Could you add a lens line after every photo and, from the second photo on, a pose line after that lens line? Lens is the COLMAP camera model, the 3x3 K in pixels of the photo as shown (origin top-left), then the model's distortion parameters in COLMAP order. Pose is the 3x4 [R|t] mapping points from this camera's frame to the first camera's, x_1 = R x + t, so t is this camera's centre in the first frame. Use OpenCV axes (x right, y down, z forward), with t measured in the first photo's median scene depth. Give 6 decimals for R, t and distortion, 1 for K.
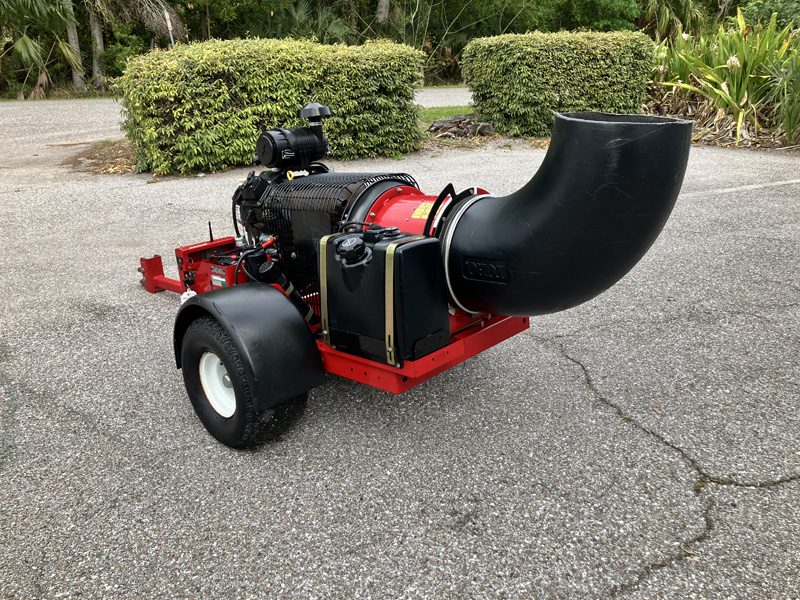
lens RADIAL K [[654.3, 0, 401.9], [0, 654.3, 316.9], [0, 0, 1]] dist [0.025119, -0.012754]
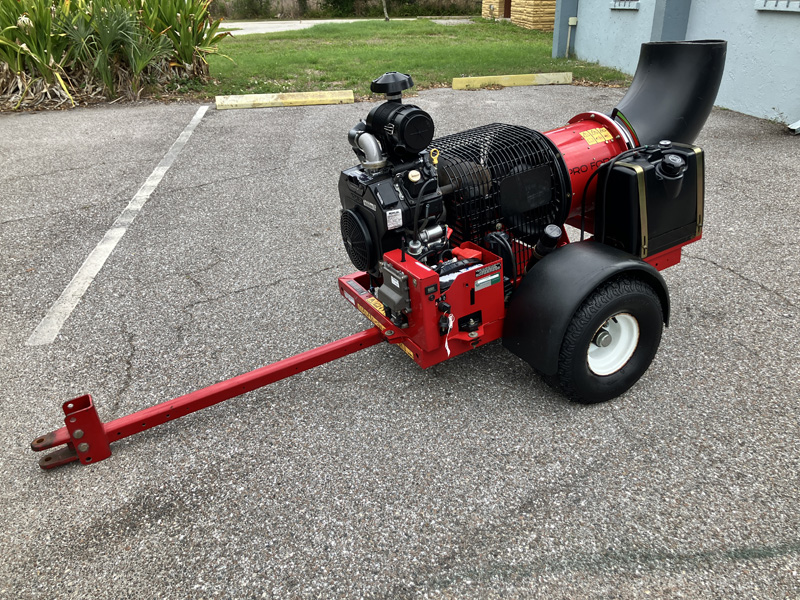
lens RADIAL K [[654.3, 0, 394.7], [0, 654.3, 297.3], [0, 0, 1]] dist [0.025119, -0.012754]
pose [[0.305544, -0.403077, 0.862654, -0.355230], [0.378389, 0.882771, 0.278455, -0.107552], [-0.873765, 0.241338, 0.422245, 0.244623]]
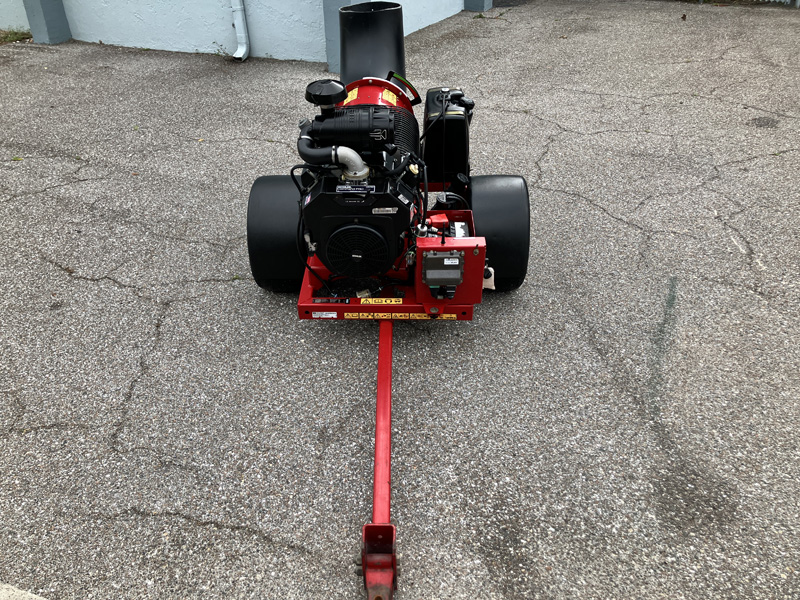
lens RADIAL K [[654.3, 0, 394.8], [0, 654.3, 298.1], [0, 0, 1]] dist [0.025119, -0.012754]
pose [[-0.677743, -0.376517, 0.631585, -0.298390], [0.299580, 0.643031, 0.704814, -0.254305], [-0.671503, 0.666893, -0.323013, 0.493296]]
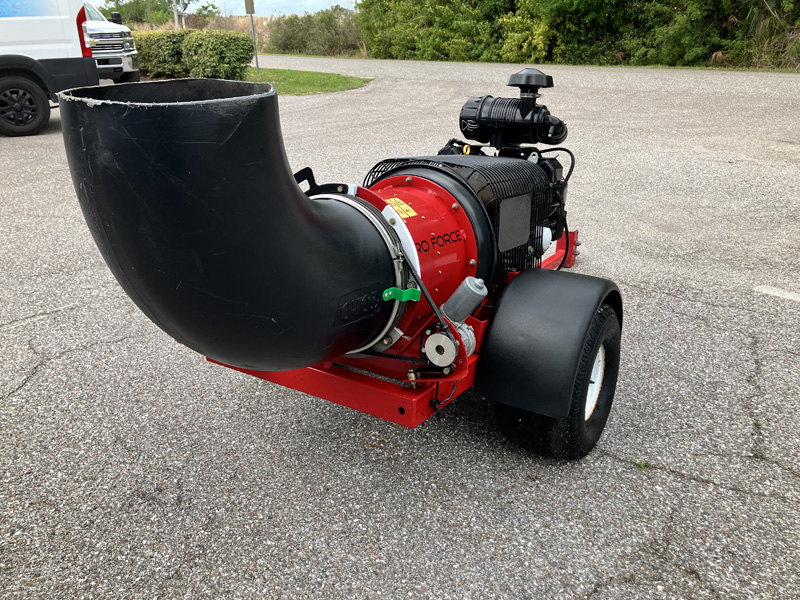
lens RADIAL K [[654.3, 0, 399.8], [0, 654.3, 299.2], [0, 0, 1]] dist [0.025119, -0.012754]
pose [[0.206790, 0.360375, -0.909597, 0.232003], [-0.340217, 0.898160, 0.278498, -0.086979], [0.917328, 0.251870, 0.308337, 0.239271]]
